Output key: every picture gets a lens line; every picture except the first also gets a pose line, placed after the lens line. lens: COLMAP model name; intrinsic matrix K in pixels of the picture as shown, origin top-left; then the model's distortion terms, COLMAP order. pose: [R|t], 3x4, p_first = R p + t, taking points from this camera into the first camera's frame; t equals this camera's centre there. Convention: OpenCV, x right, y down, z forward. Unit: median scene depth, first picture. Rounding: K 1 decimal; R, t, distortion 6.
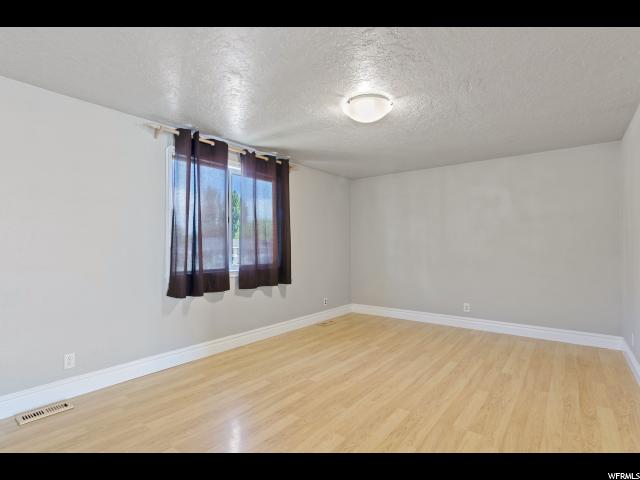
lens RADIAL K [[326.4, 0, 322.6], [0, 326.4, 241.6], [0, 0, 1]] dist [0.005460, -0.001401]
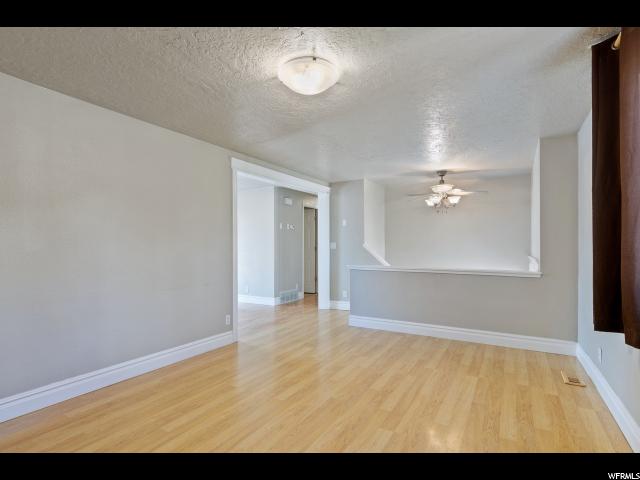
lens RADIAL K [[326.4, 0, 320.2], [0, 326.4, 240.7], [0, 0, 1]] dist [0.005460, -0.001401]
pose [[-0.991566, 0.004881, -0.129509, 0.239169], [0.008410, 0.999608, -0.026713, 0.027903], [0.129328, -0.027576, -0.991218, 1.997715]]
